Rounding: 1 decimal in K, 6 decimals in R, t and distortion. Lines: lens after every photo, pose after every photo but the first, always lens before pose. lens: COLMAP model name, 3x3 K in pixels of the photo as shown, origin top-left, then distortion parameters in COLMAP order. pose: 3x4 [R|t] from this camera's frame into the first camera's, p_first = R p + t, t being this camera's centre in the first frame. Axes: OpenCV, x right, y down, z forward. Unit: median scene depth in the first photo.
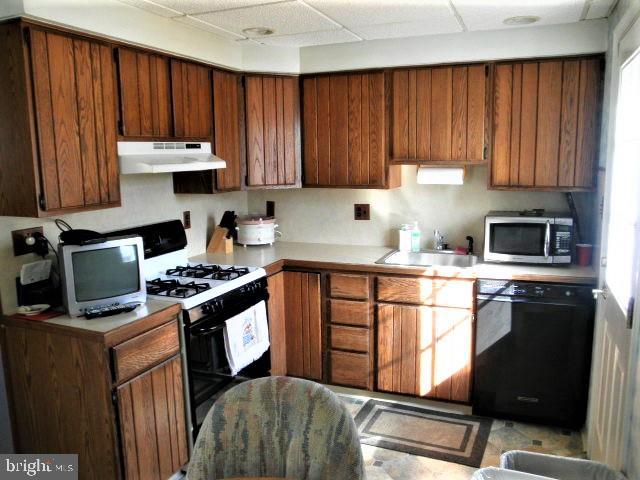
lens RADIAL K [[520.1, 0, 319.9], [0, 520.1, 240.0], [0, 0, 1]] dist [-0.093745, 0.030534]
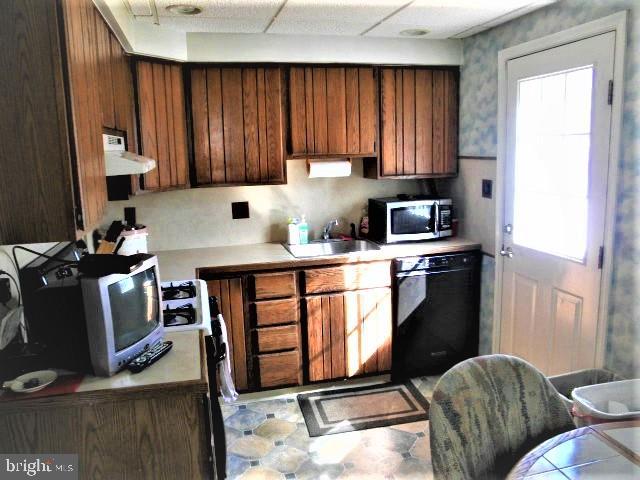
lens RADIAL K [[520.1, 0, 319.4], [0, 520.1, 238.8], [0, 0, 1]] dist [-0.093745, 0.030534]
pose [[0.805547, -0.109045, 0.582412, -0.453111], [0.109124, 0.993410, 0.035064, -0.023660], [-0.582397, 0.035309, 0.812137, 0.163734]]
